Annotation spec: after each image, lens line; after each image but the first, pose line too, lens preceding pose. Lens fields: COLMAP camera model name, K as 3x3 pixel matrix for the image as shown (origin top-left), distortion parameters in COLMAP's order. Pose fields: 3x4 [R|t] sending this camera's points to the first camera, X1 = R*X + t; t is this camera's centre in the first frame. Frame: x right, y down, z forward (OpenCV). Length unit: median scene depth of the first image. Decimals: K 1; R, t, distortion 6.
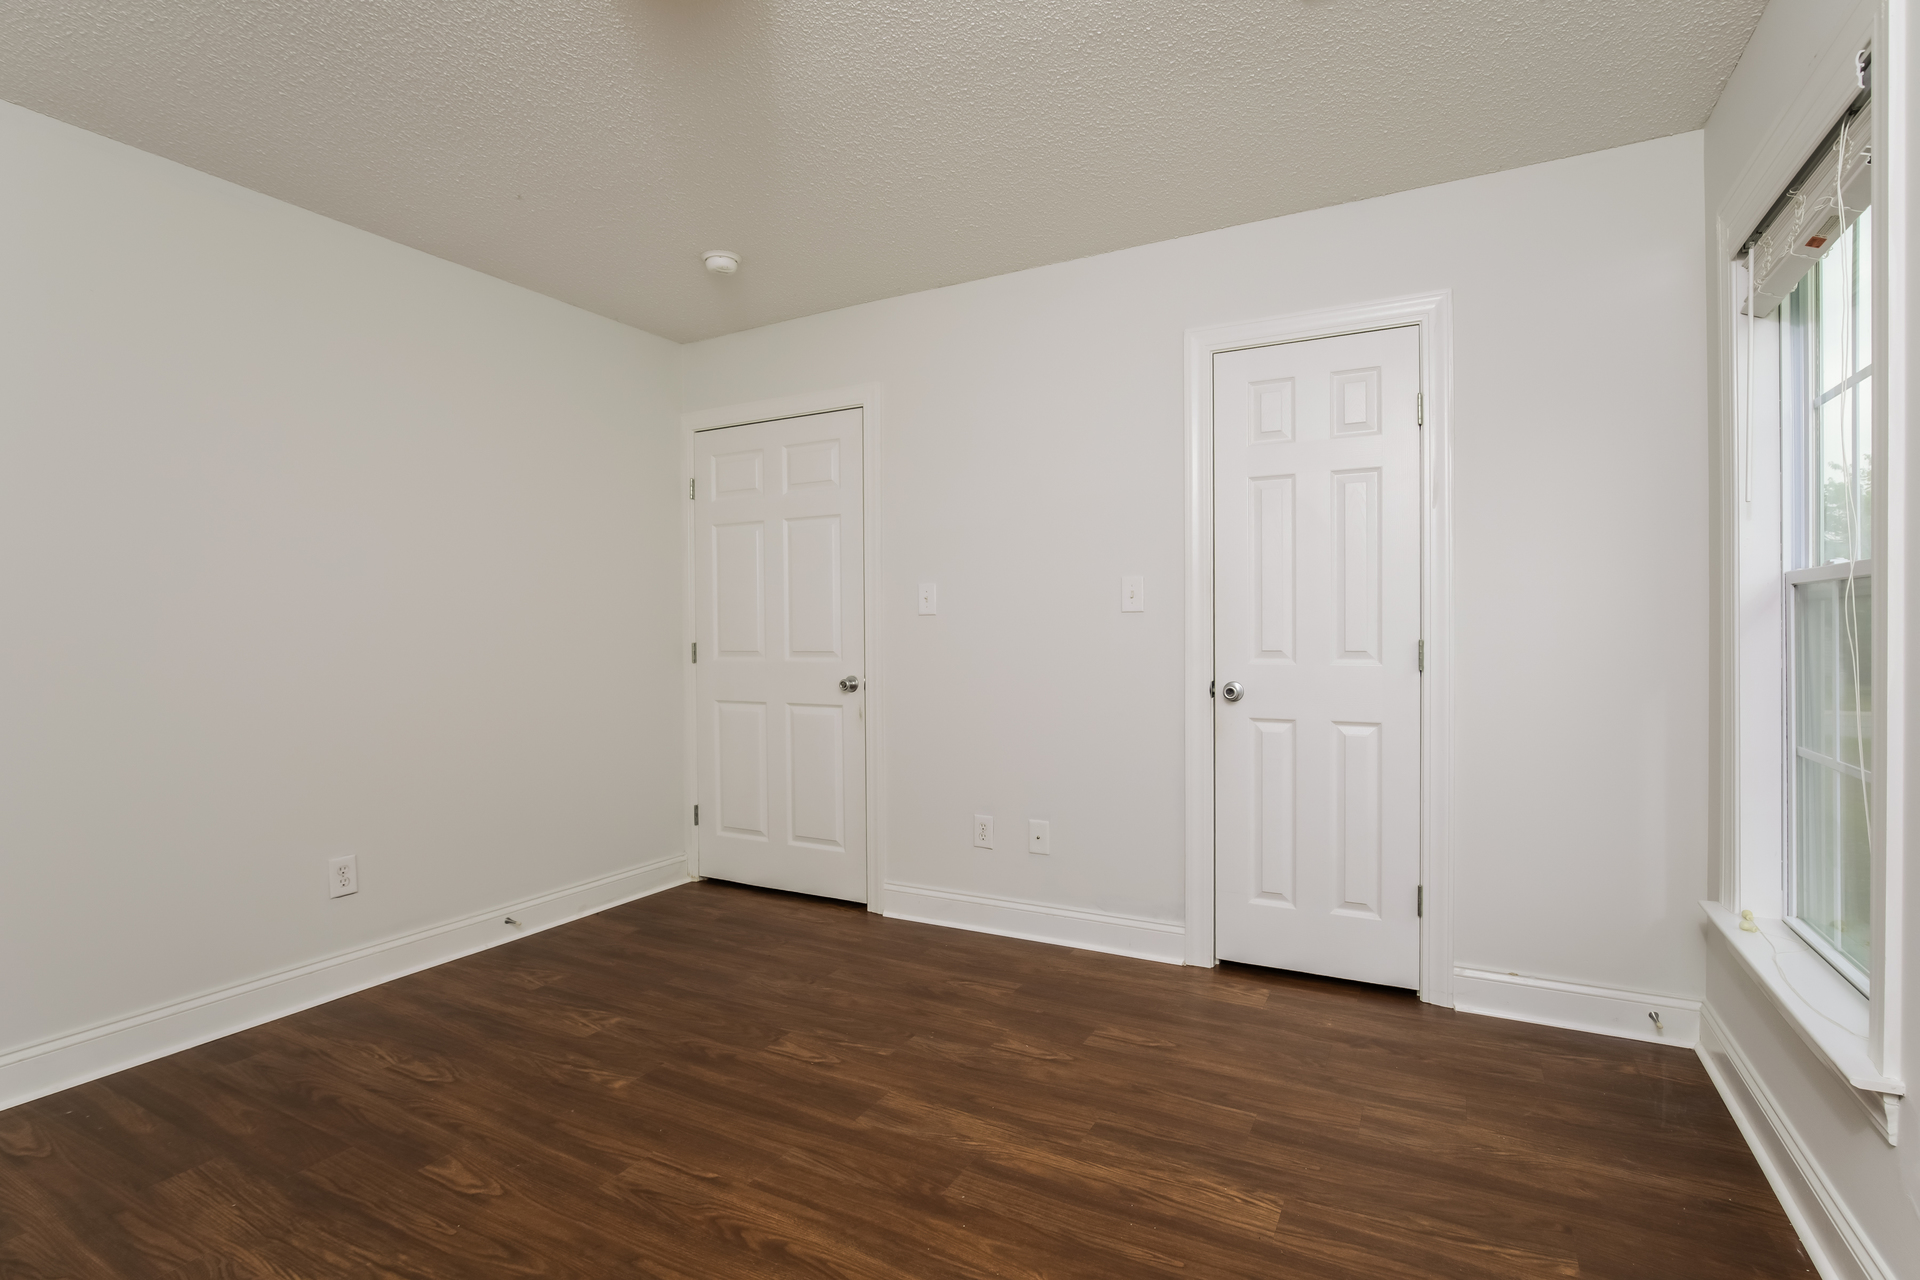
lens RADIAL K [[898.4, 0, 959.9], [0, 898.4, 632.9], [0, 0, 1]] dist [-0.020701, 0.001392]
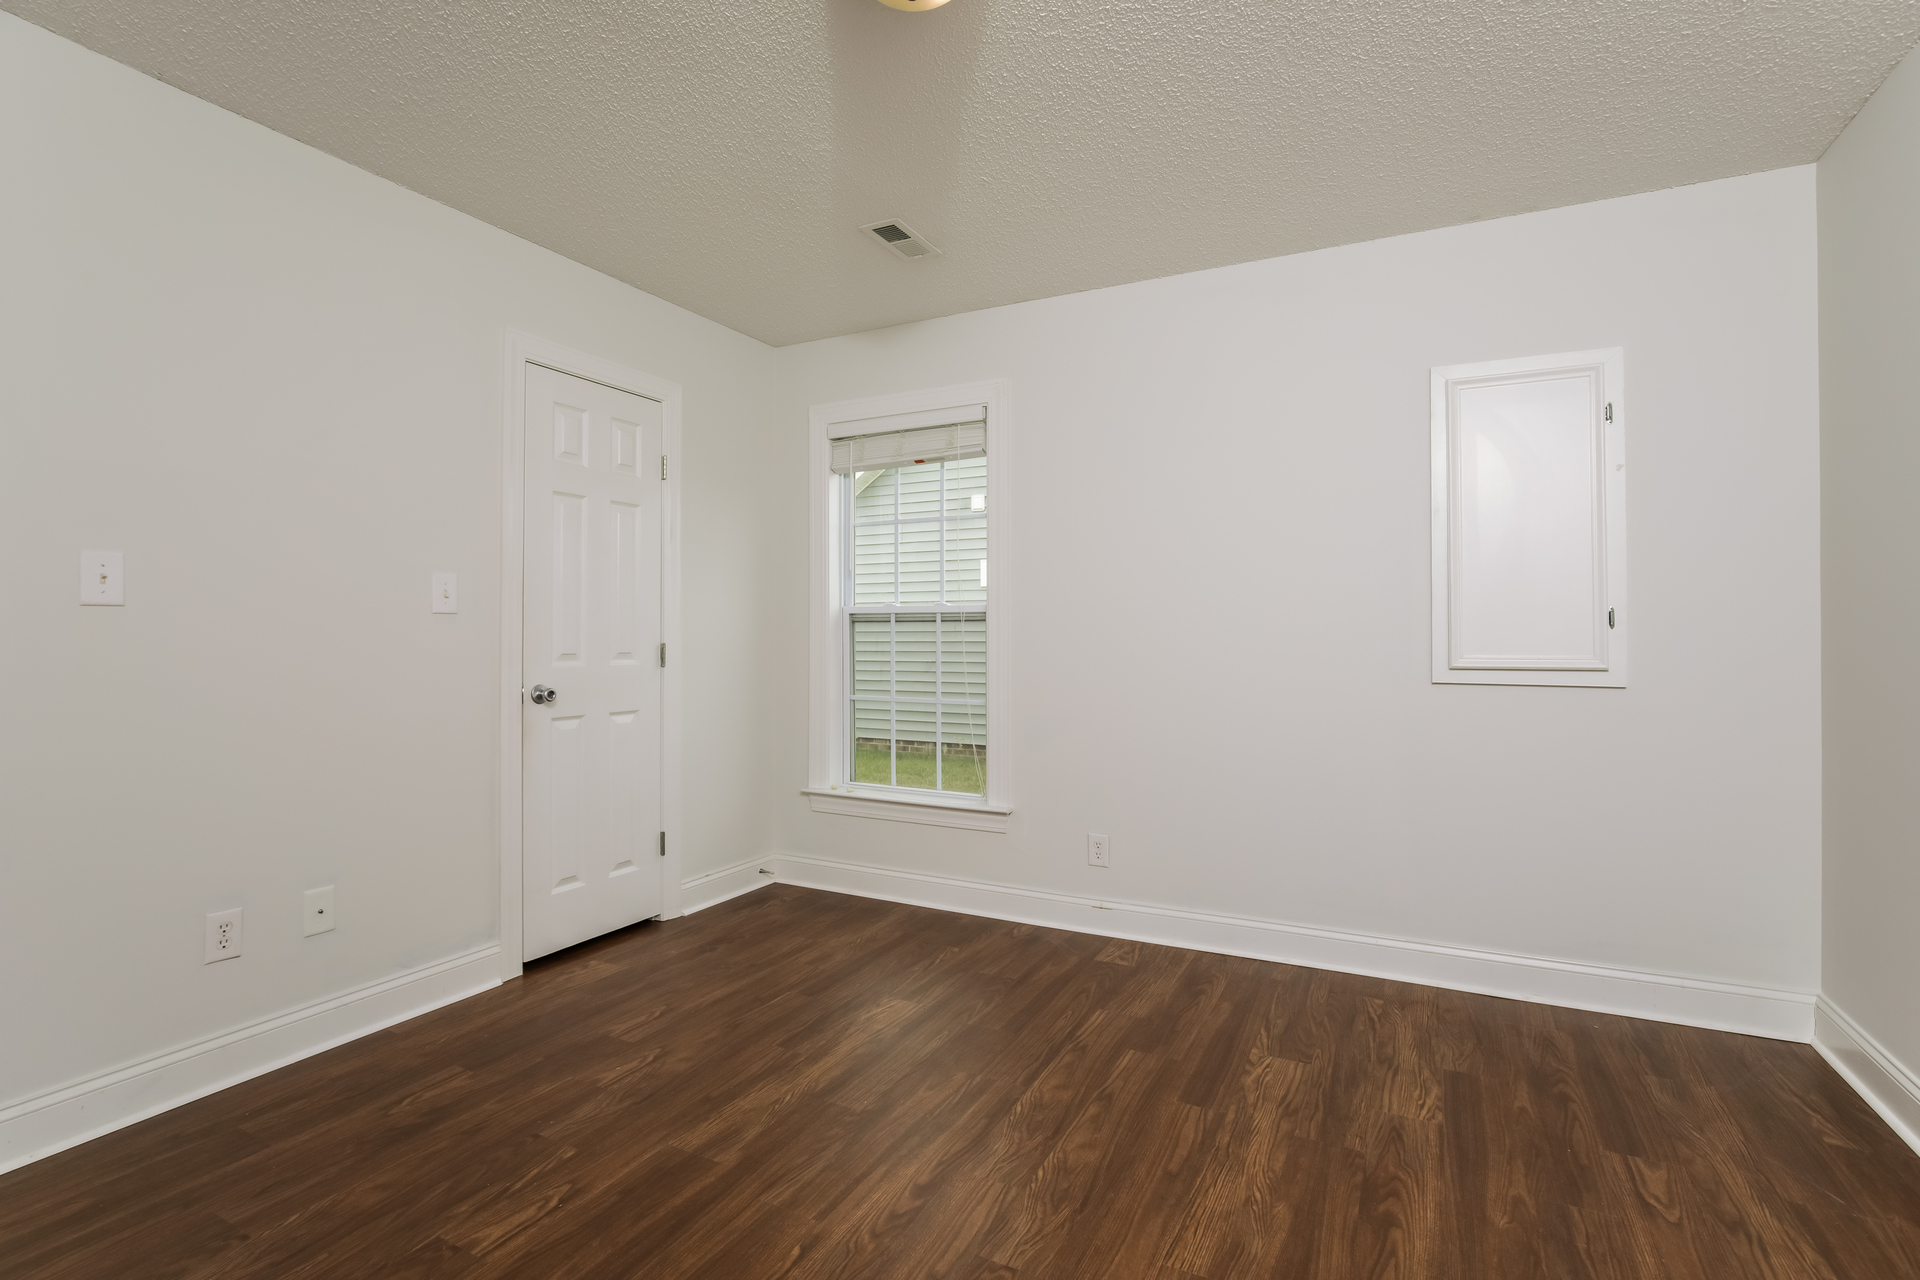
lens RADIAL K [[898.4, 0, 959.9], [0, 898.4, 632.9], [0, 0, 1]] dist [-0.020701, 0.001392]
pose [[-0.011105, 0.008767, 0.999900, -0.847435], [0.001644, 0.999960, -0.008749, 0.005495], [-0.999937, 0.001547, -0.011119, 0.617508]]
